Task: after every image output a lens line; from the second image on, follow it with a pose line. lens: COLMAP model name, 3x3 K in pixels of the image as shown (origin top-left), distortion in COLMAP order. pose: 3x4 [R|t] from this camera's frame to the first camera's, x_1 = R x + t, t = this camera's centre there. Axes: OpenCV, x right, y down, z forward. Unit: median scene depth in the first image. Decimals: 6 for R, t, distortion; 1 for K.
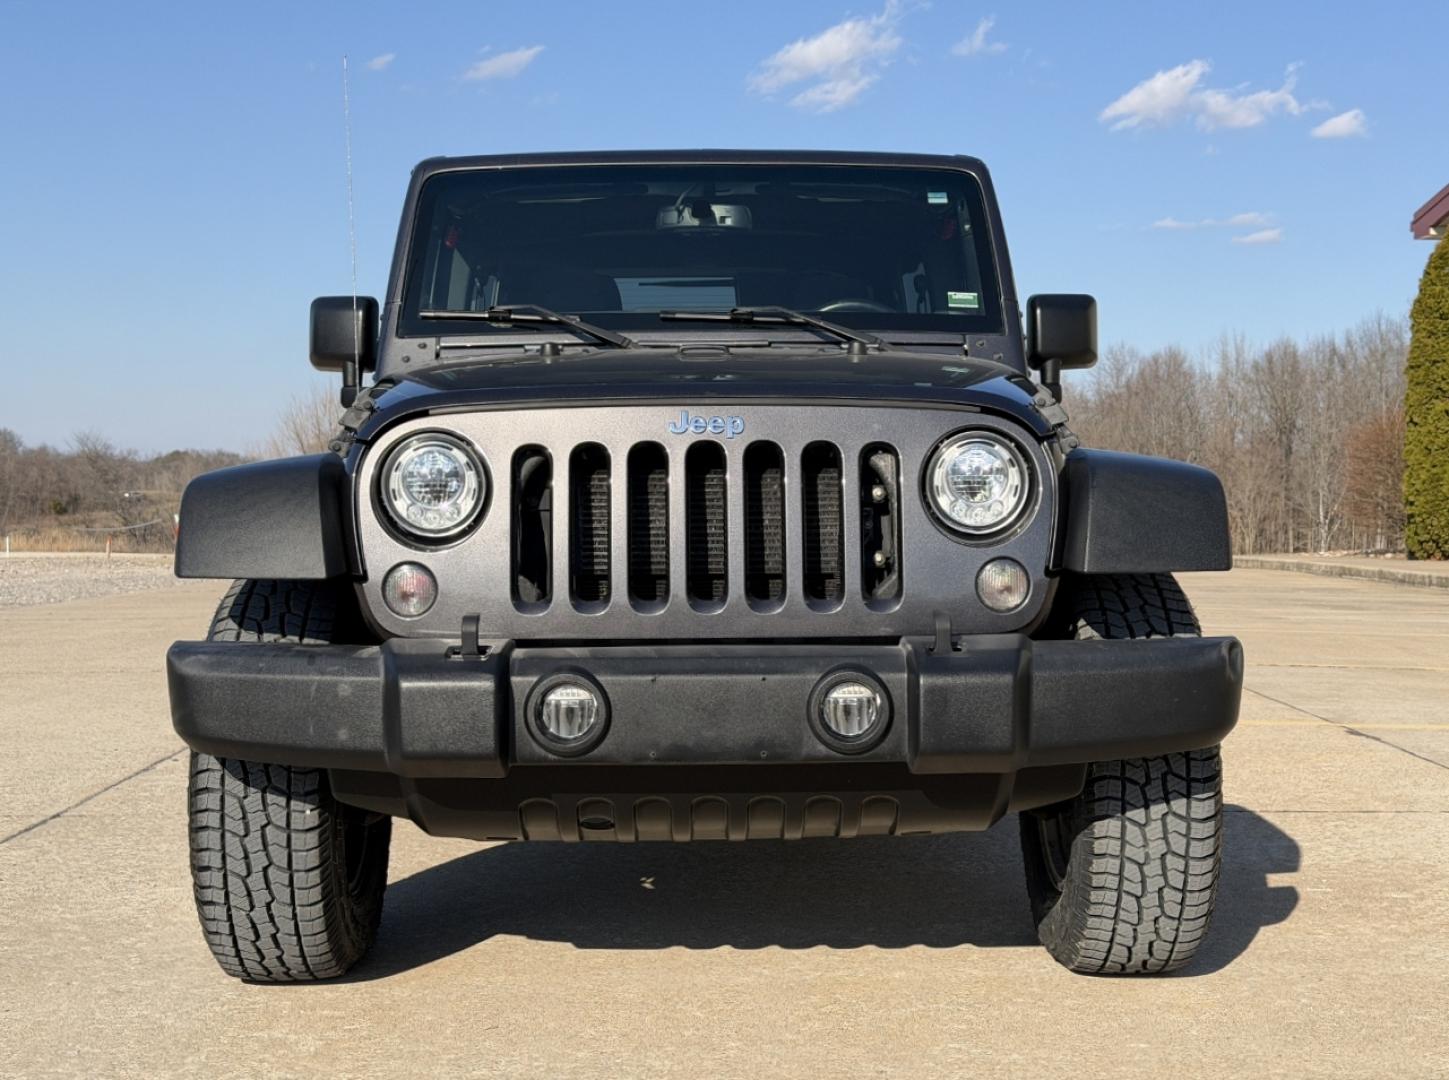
lens RADIAL K [[2095.4, 0, 721.6], [0, 2095.4, 540.5], [0, 0, 1]] dist [0.192728, 0.000000]
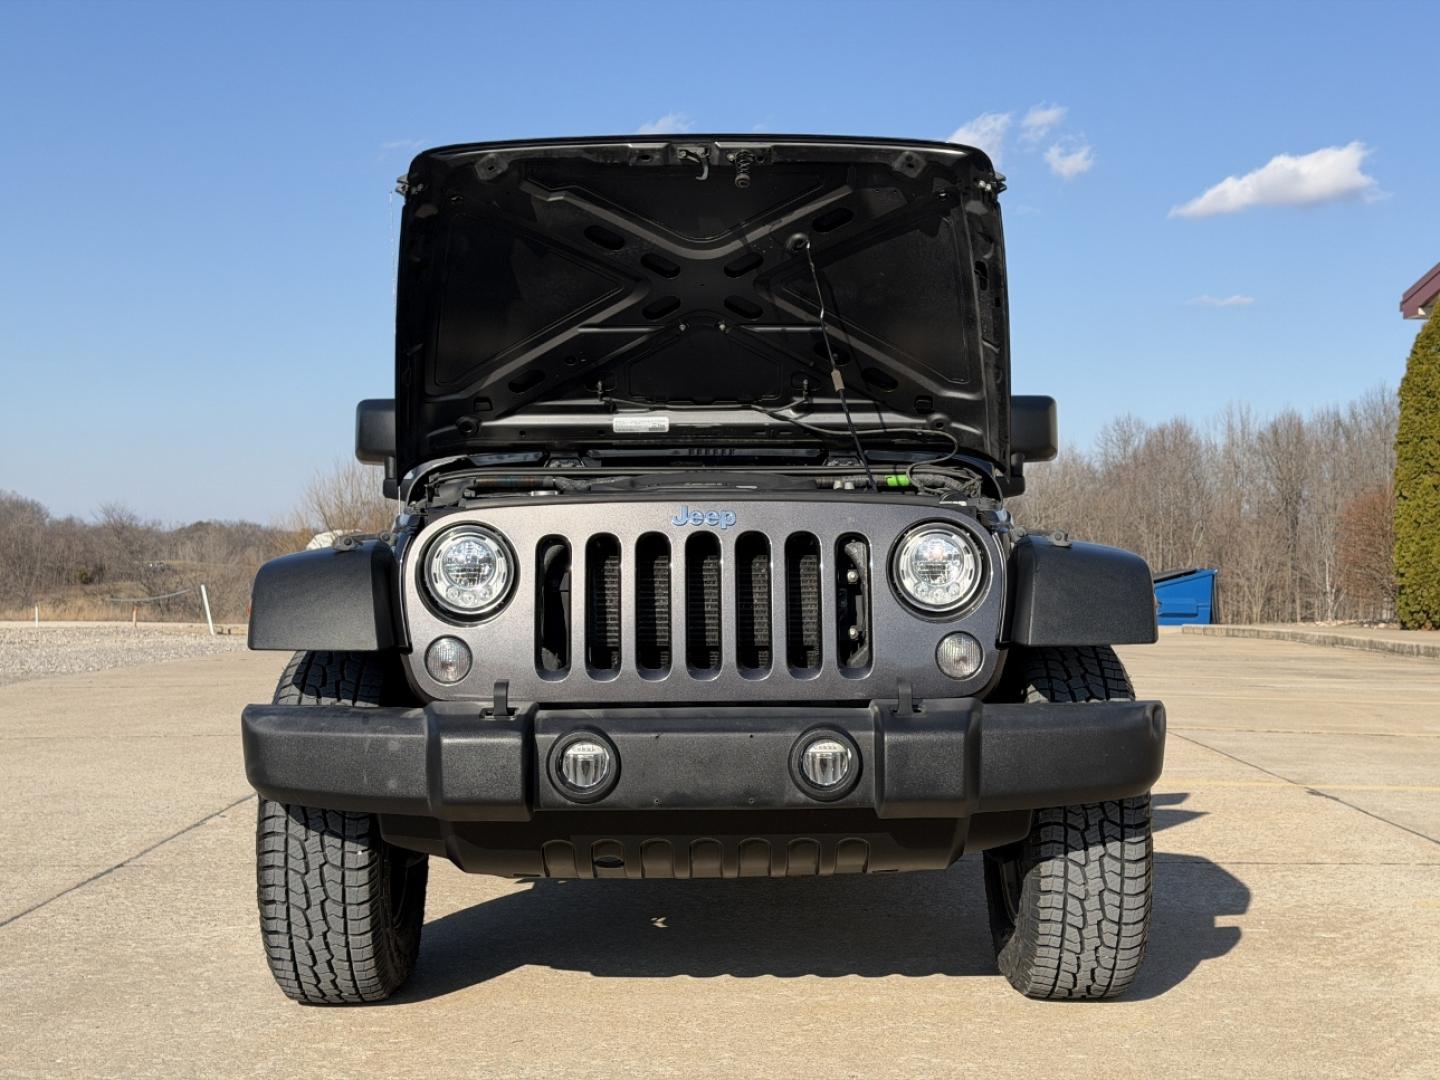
lens RADIAL K [[2082.4, 0, 716.0], [0, 2082.4, 531.6], [0, 0, 1]] dist [0.192728, 0.000000]
pose [[0.999956, -0.000650, -0.009399, 0.010271], [0.000305, 0.999330, -0.036607, -0.004983], [0.009417, 0.036602, 0.999286, -0.150842]]
